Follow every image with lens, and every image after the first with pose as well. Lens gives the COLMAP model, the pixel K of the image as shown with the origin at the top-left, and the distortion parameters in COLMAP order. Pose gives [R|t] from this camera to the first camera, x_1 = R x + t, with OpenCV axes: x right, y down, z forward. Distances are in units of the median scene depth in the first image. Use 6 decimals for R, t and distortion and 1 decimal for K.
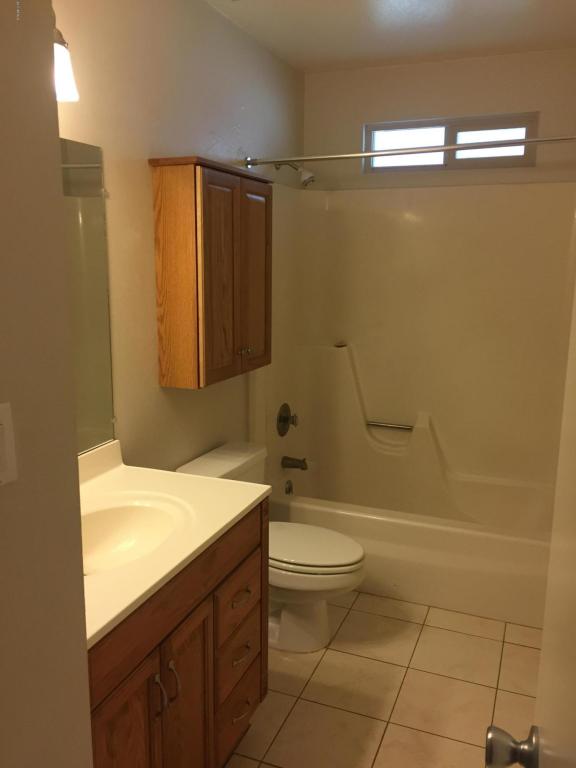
lens RADIAL K [[648.9, 0, 291.0], [0, 648.9, 381.5], [0, 0, 1]] dist [0.070190, -0.083938]
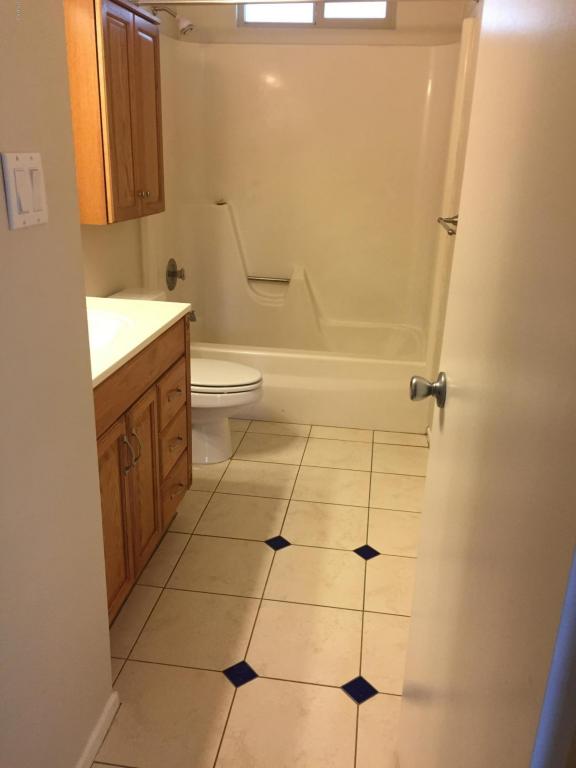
lens RADIAL K [[648.9, 0, 282.6], [0, 648.9, 382.0], [0, 0, 1]] dist [0.070190, -0.083938]
pose [[0.974669, -0.058125, 0.215966, -0.108534], [0.024546, 0.987605, 0.155026, 0.105328], [-0.222300, -0.145798, 0.964016, -0.127201]]
